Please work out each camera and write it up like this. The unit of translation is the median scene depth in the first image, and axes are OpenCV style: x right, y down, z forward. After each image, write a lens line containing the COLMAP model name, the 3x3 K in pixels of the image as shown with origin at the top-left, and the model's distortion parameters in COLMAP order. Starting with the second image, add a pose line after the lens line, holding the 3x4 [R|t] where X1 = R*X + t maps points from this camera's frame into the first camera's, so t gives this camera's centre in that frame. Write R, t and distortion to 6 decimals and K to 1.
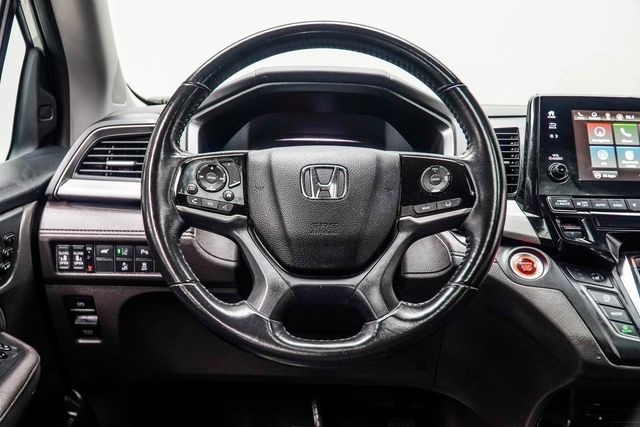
lens RADIAL K [[681.5, 0, 321.3], [0, 681.5, 211.3], [0, 0, 1]] dist [-0.001814, 0.000000]
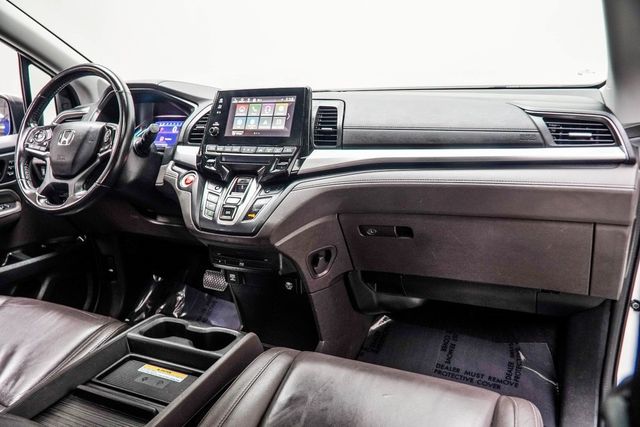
lens RADIAL K [[487.9, 0, 315.3], [0, 487.9, 216.9], [0, 0, 1]] dist [0.000059, -0.002607]
pose [[0.897747, 0.061890, -0.436142, 1.216140], [-0.015037, 0.993810, 0.110072, 0.023312], [0.440255, -0.092259, 0.893120, -0.103951]]
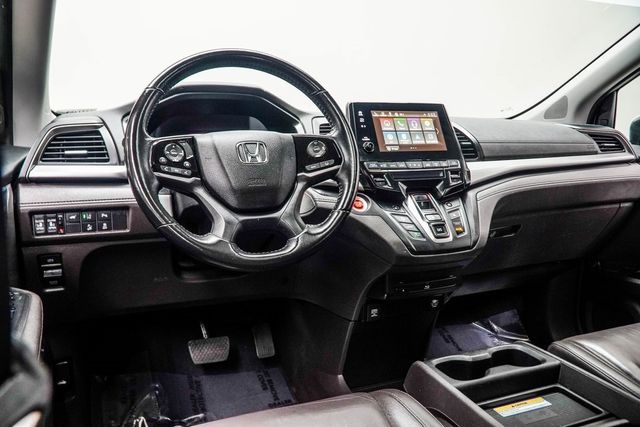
lens RADIAL K [[487.9, 0, 306.3], [0, 487.9, 215.3], [0, 0, 1]] dist [0.000059, -0.002607]
pose [[0.935830, -0.081108, 0.342993, -0.216630], [0.073705, 0.996680, 0.034587, 0.055282], [-0.344659, -0.007087, 0.938701, -0.063493]]
